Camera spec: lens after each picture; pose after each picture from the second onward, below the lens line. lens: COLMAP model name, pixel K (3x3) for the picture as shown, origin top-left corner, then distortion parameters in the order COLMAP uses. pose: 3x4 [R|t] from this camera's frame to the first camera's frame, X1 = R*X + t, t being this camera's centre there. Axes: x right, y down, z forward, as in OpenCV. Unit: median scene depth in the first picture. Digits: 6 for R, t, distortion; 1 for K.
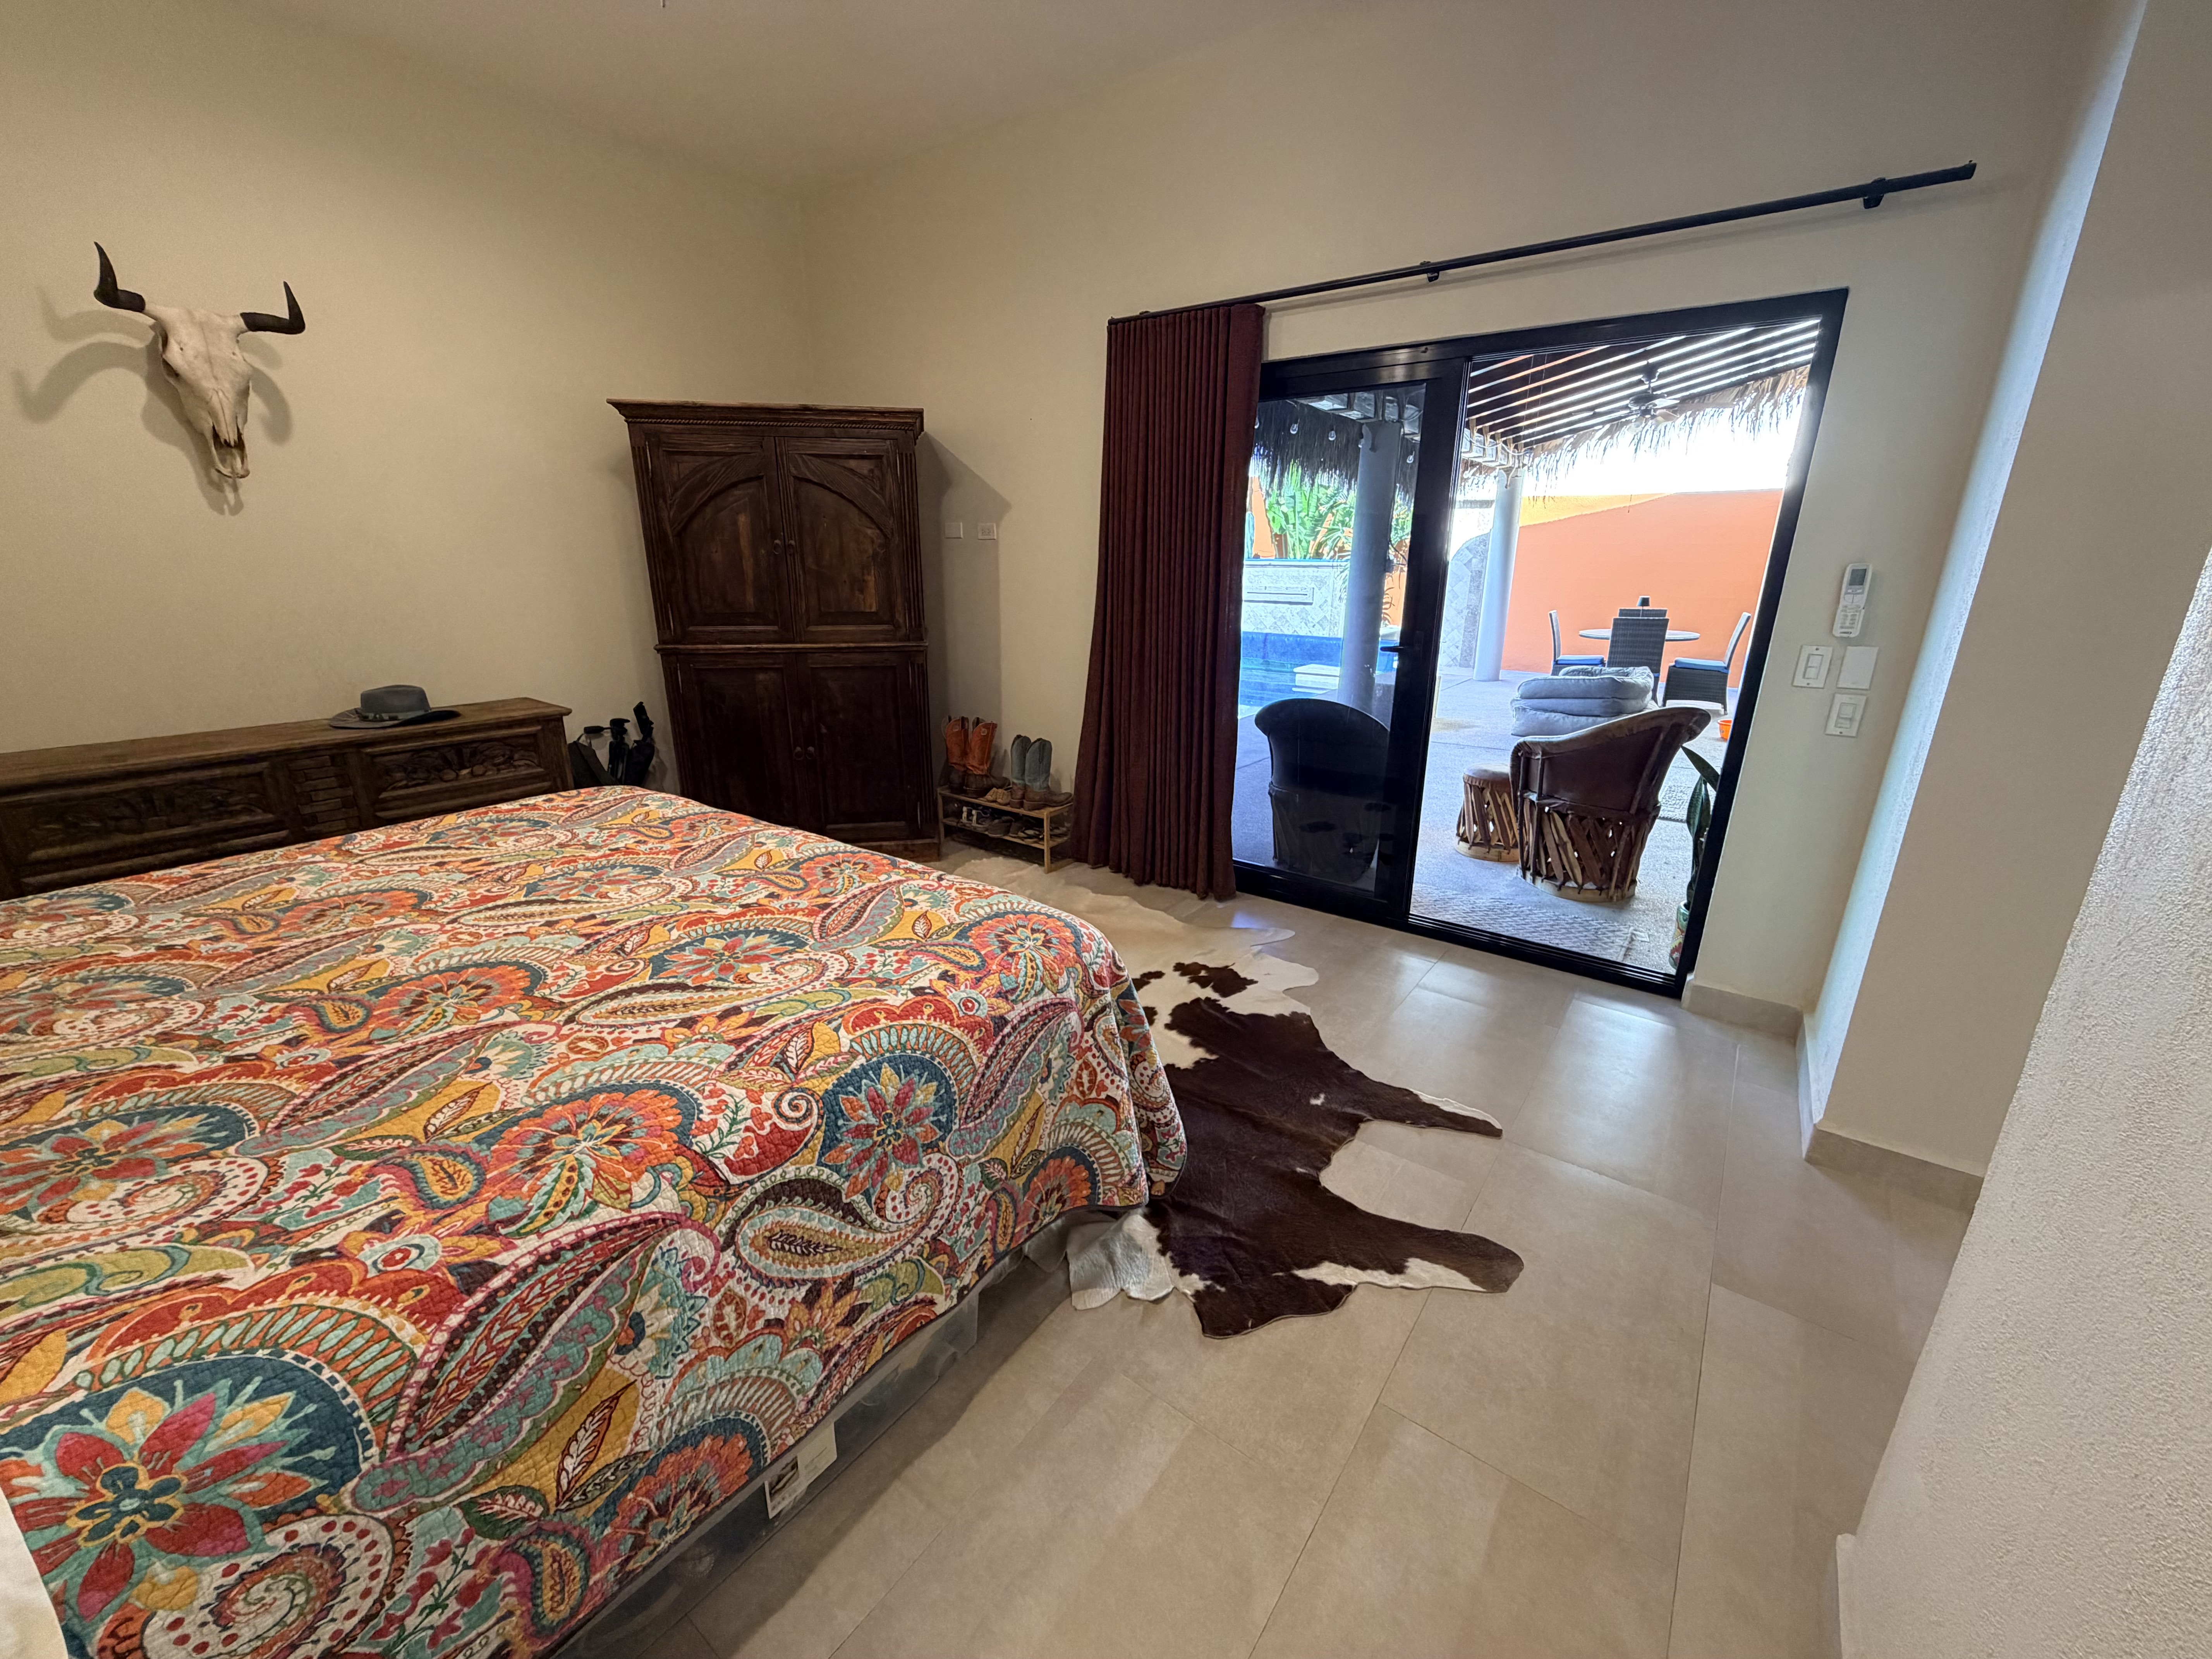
lens RADIAL K [[881.3, 0, 1104.9], [0, 881.3, 829.3], [0, 0, 1]] dist [0.000342, -0.000192]
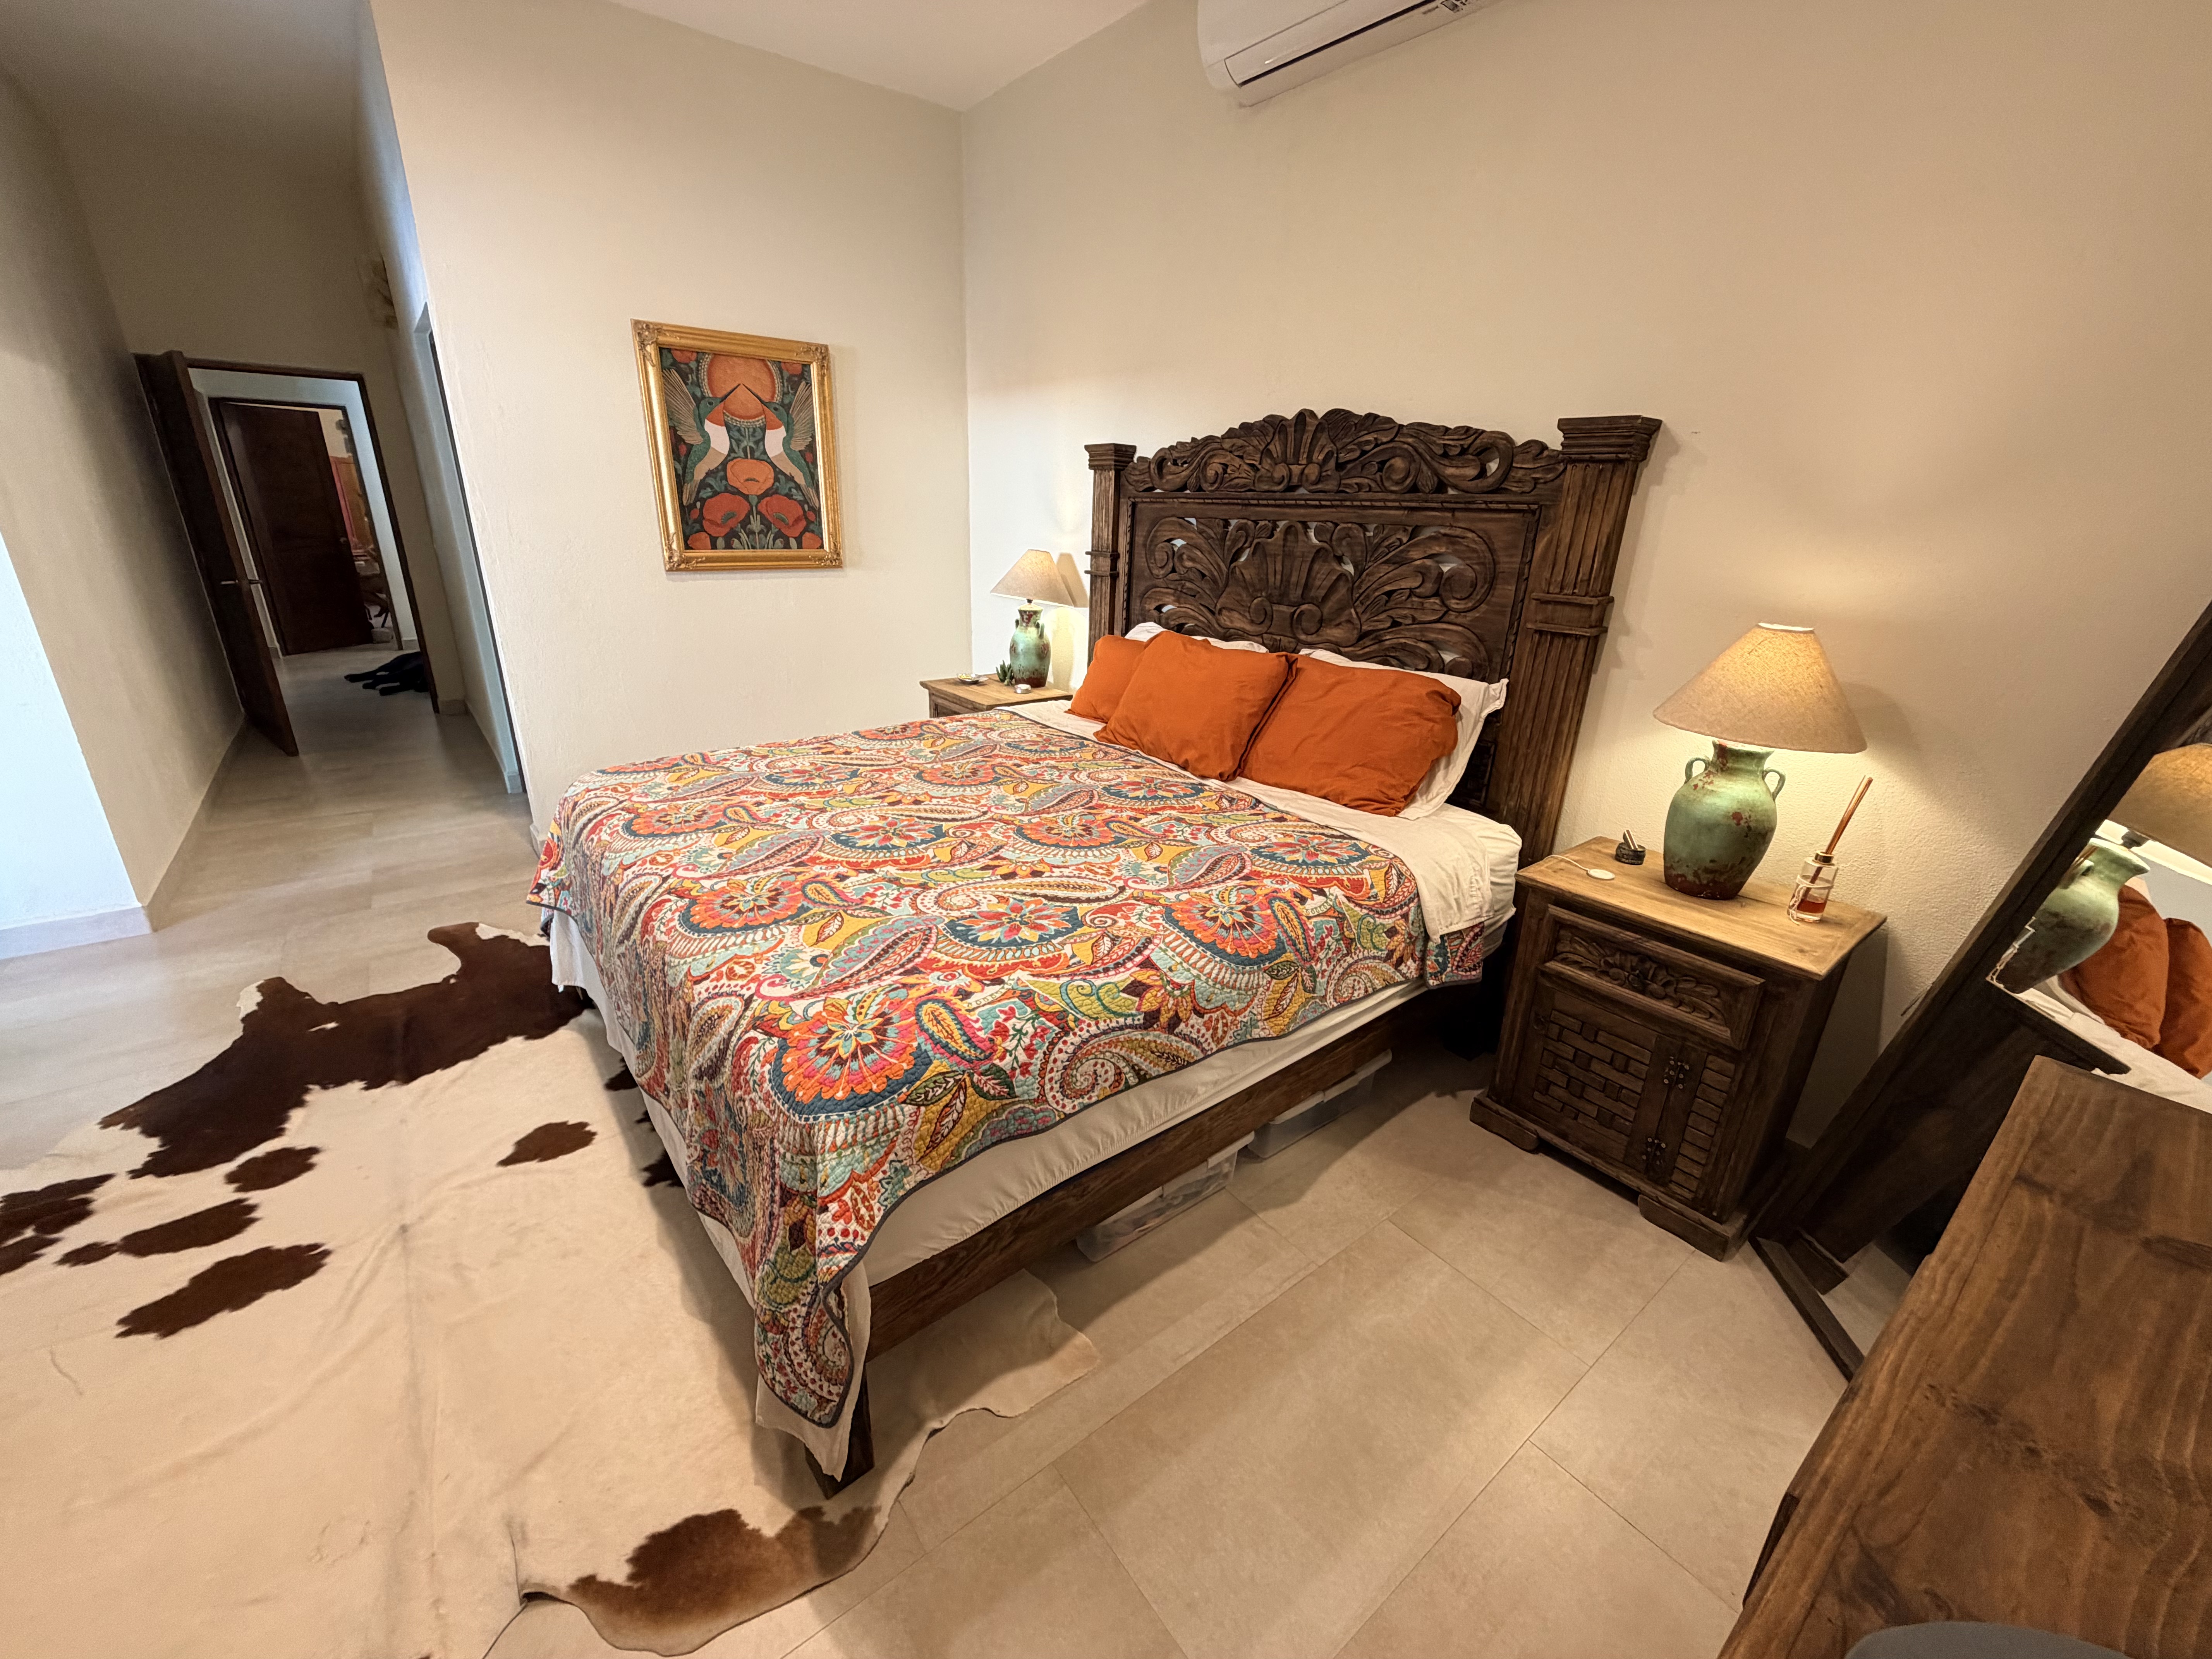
lens RADIAL K [[881.3, 0, 1106.9], [0, 881.3, 837.2], [0, 0, 1]] dist [0.000342, -0.000192]
pose [[-0.962176, -0.128351, 0.240298, -1.174480], [0.045593, 0.793754, 0.606528, -0.628827], [-0.268586, 0.594542, -0.757879, 1.873488]]
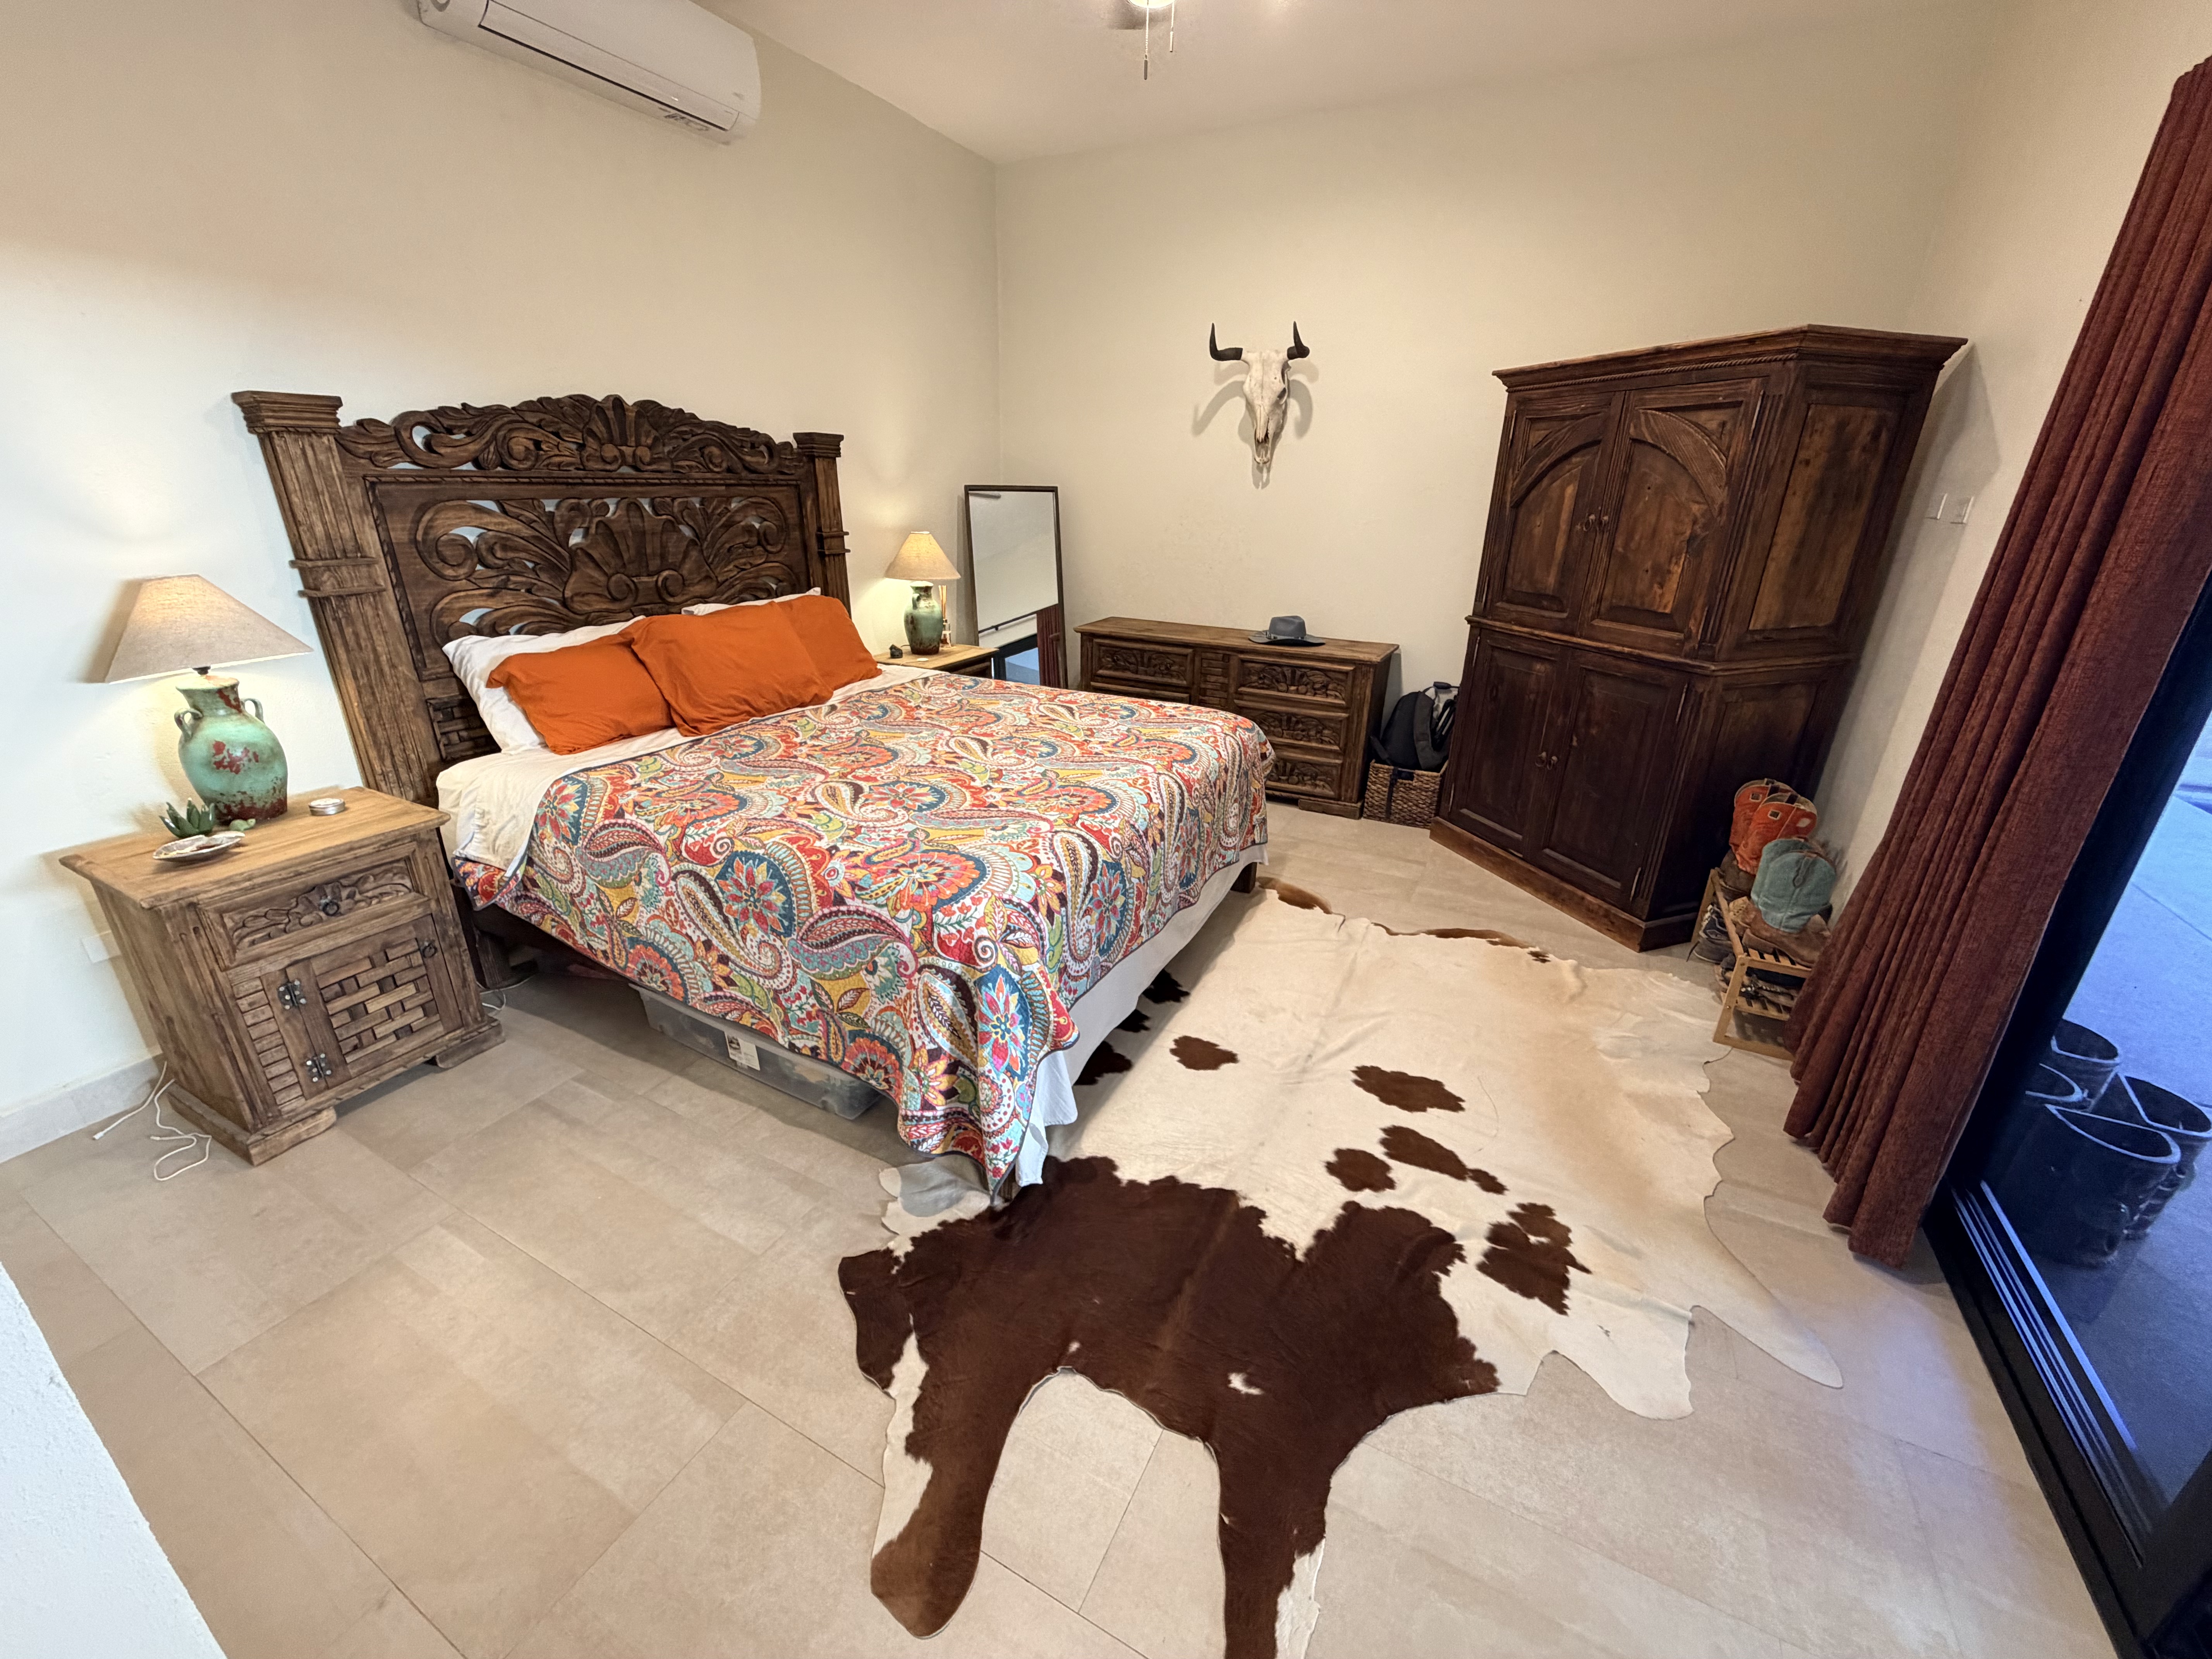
lens RADIAL K [[881.3, 0, 1092.2], [0, 881.3, 827.0], [0, 0, 1]] dist [0.000342, -0.000192]
pose [[0.150475, 0.357840, -0.921579, 0.916596], [-0.312946, 0.901497, 0.298944, -0.321511], [0.937775, 0.243421, 0.247637, 0.822034]]
